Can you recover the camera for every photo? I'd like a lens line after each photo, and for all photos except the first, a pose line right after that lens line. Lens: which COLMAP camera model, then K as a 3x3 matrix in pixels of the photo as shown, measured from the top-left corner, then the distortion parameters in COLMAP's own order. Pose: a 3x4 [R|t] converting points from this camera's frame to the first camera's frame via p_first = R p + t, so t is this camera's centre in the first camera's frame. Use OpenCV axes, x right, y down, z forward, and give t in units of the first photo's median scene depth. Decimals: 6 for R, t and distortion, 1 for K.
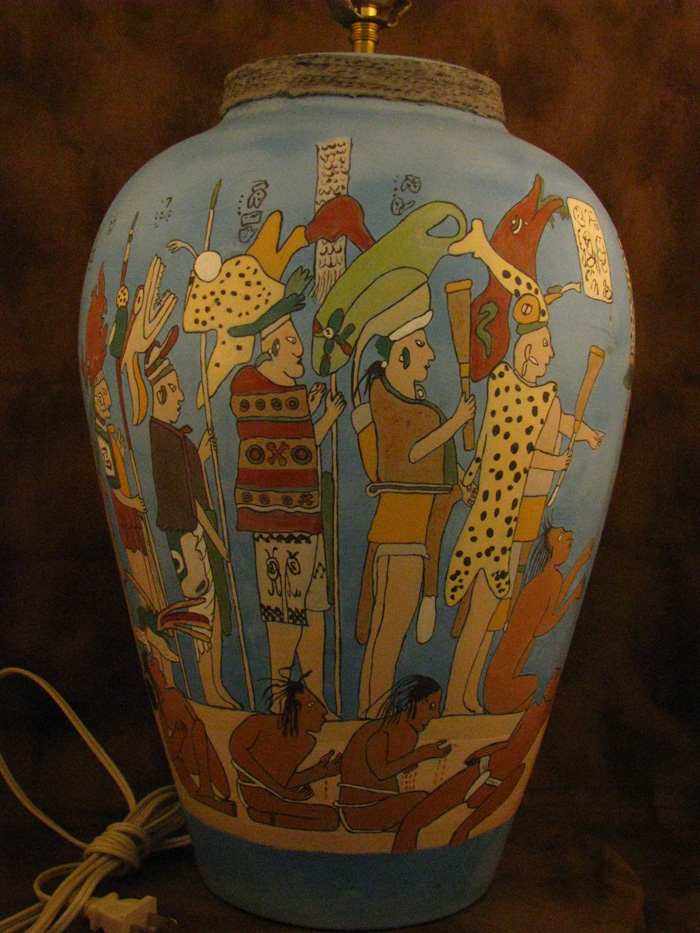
lens RADIAL K [[1202.8, 0, 353.1], [0, 1202.8, 465.2], [0, 0, 1]] dist [-0.176282, 0.000000]
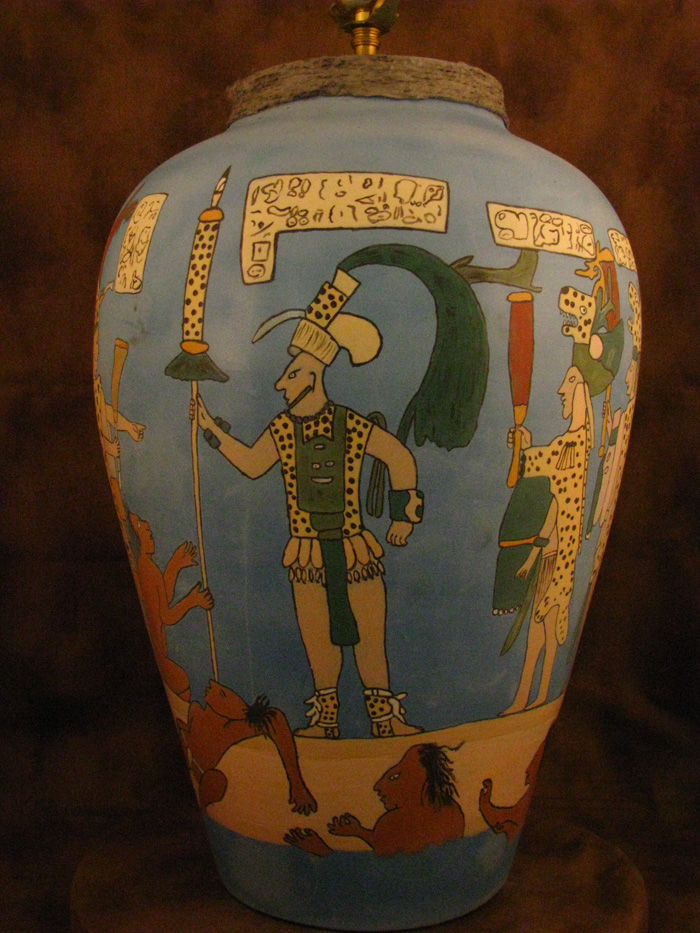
lens RADIAL K [[1202.8, 0, 354.6], [0, 1202.8, 467.0], [0, 0, 1]] dist [-0.176282, 0.000000]
pose [[-0.193553, 0.044127, -0.980097, 1.217207], [-0.088355, 0.994145, 0.062208, -0.074394], [0.977103, 0.098637, -0.188521, 1.451998]]
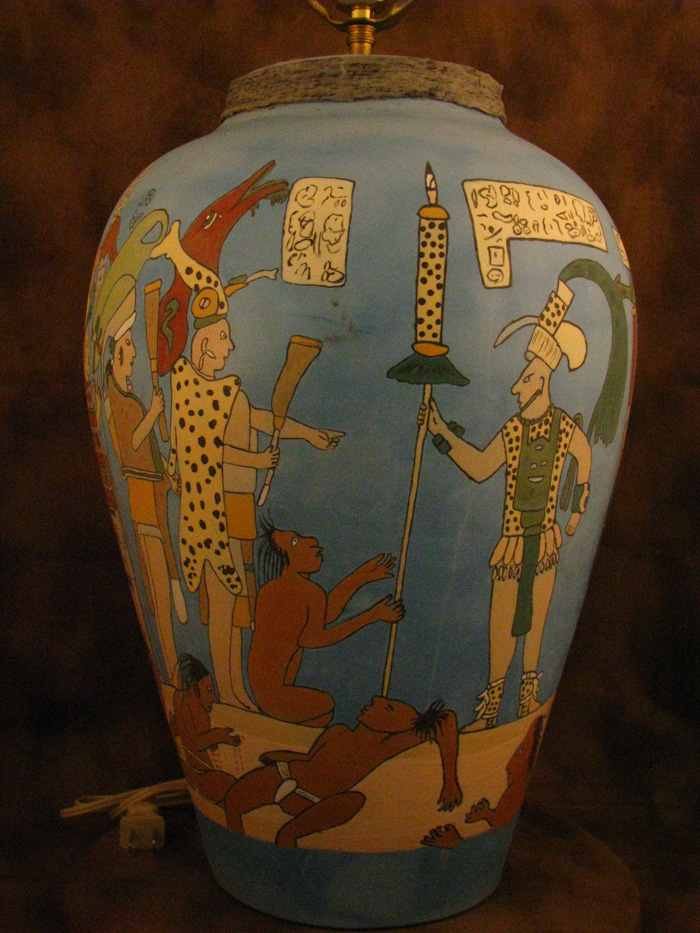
lens RADIAL K [[1202.8, 0, 344.9], [0, 1202.8, 467.5], [0, 0, 1]] dist [-0.176282, 0.000000]
pose [[0.524870, 0.049612, -0.849735, 1.045847], [-0.065617, 0.997688, 0.017719, -0.018132], [0.848650, 0.046457, 0.526911, 0.566581]]
